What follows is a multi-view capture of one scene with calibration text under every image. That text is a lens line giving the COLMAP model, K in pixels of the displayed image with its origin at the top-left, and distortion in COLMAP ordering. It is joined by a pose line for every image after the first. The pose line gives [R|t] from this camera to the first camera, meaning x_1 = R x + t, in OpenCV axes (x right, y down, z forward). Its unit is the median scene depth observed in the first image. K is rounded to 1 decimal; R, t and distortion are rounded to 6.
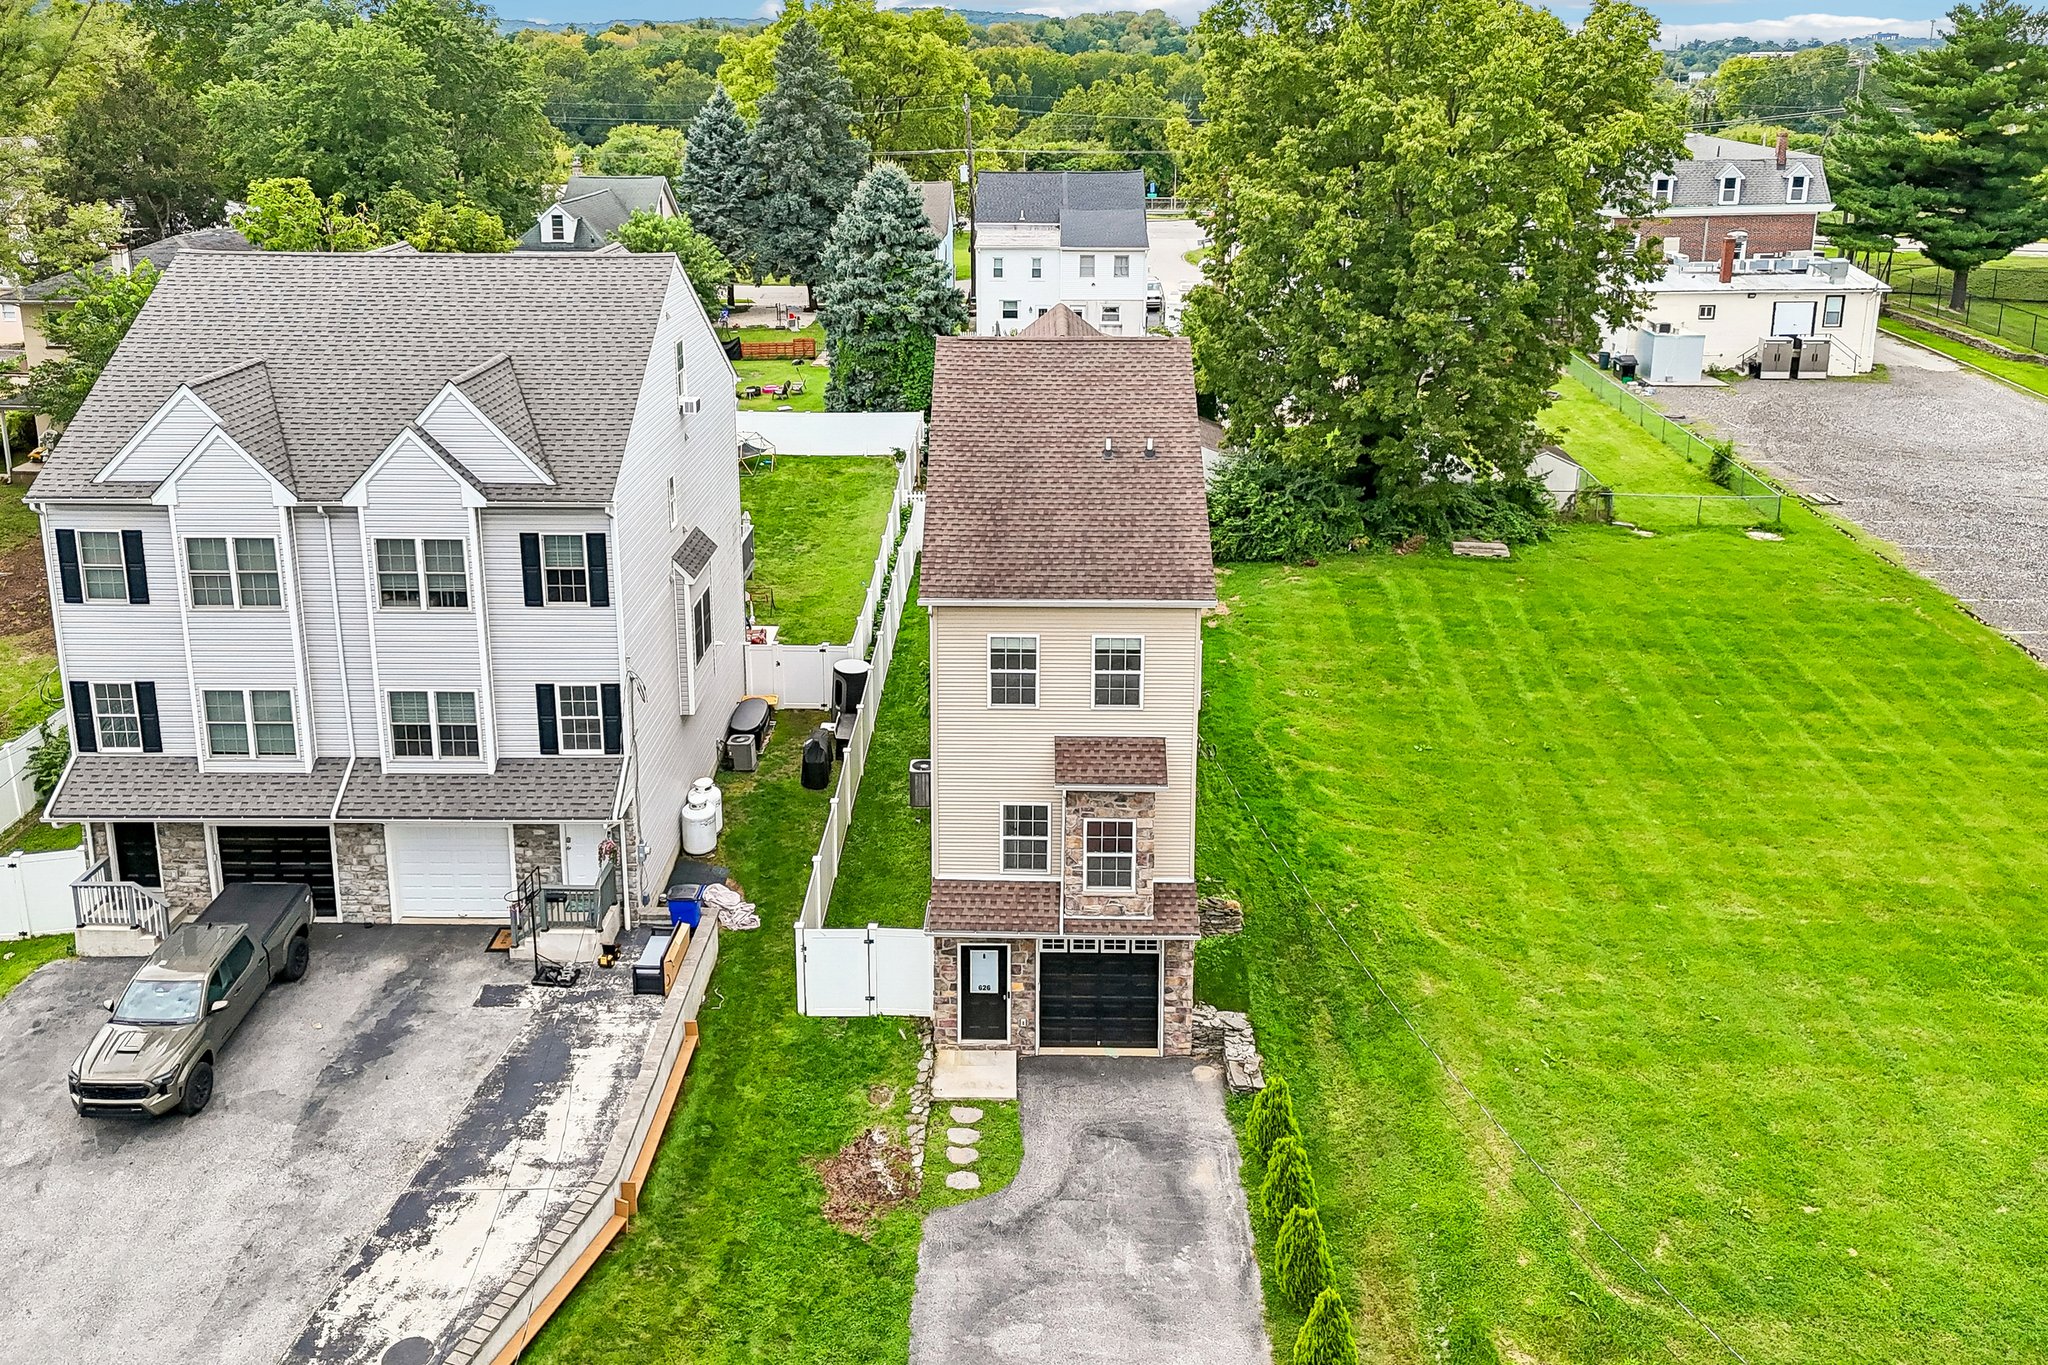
lens RADIAL K [[1614.4, 0, 1003.8], [0, 1614.4, 458.8], [0, 0, 1]] dist [0.055163, -0.038564]
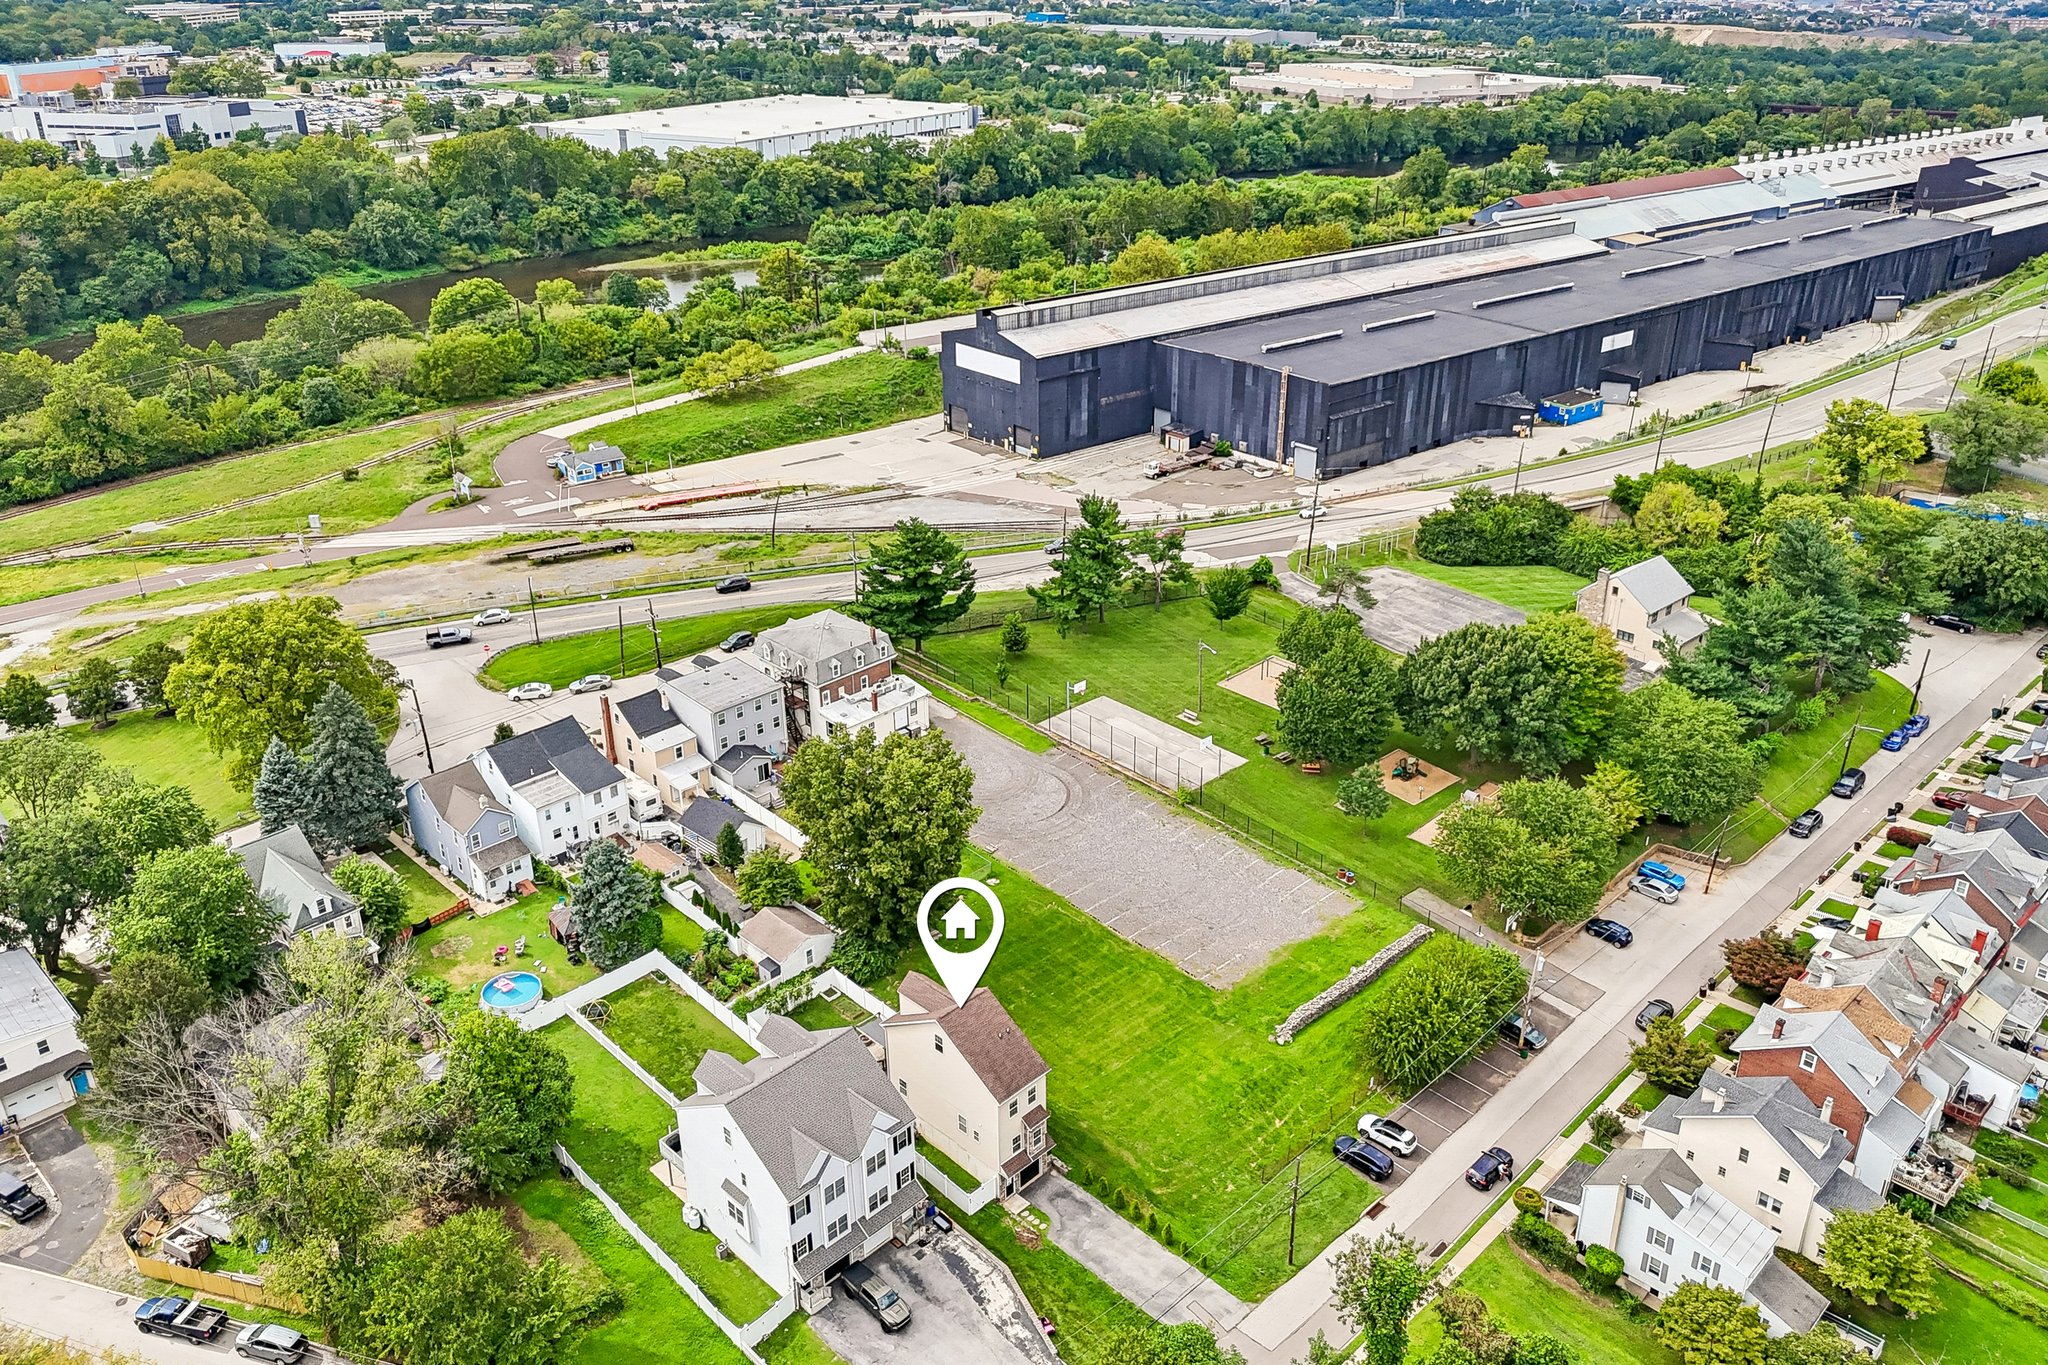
lens RADIAL K [[1642.2, 0, 1010.0], [0, 1642.2, 572.1], [0, 0, 1]] dist [0.054189, -0.045509]
pose [[0.683151, -0.277365, 0.675554, -2.237197], [0.170352, 0.960070, 0.221912, -1.918099], [-0.710131, -0.036518, 0.703122, -1.690002]]
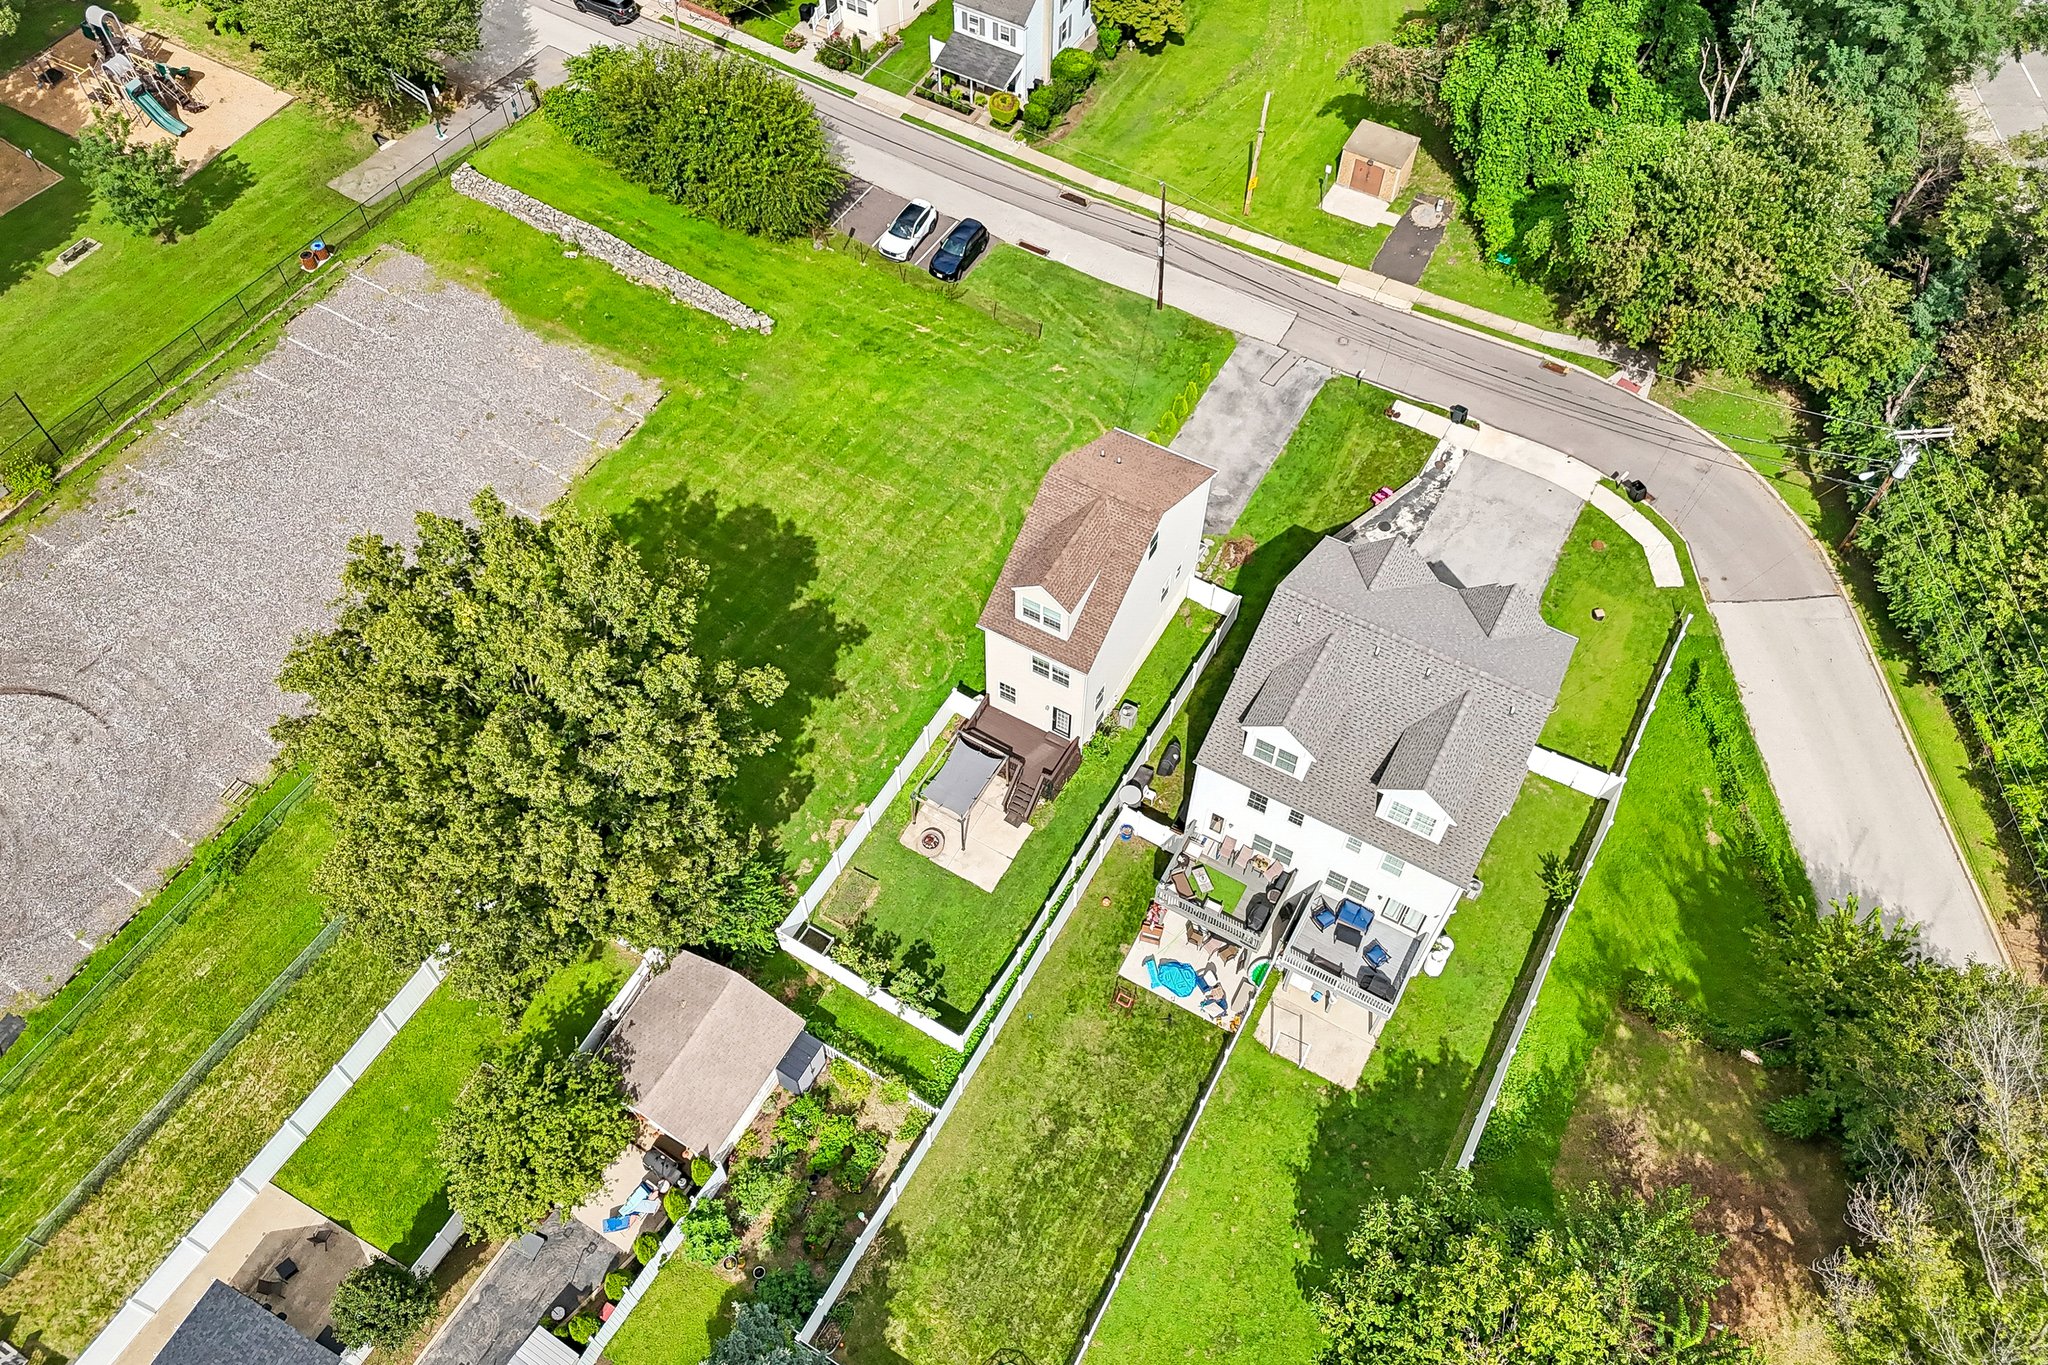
lens RADIAL K [[1552.0, 0, 1024.0], [0, 1552.0, 682.5], [0, 0, 1]] dist [0.032416, -0.004069]
pose [[-0.882894, -0.394415, 0.254822, -0.497623], [0.101545, 0.369461, 0.923681, -1.915907], [-0.458460, 0.841389, -0.286145, 1.956980]]
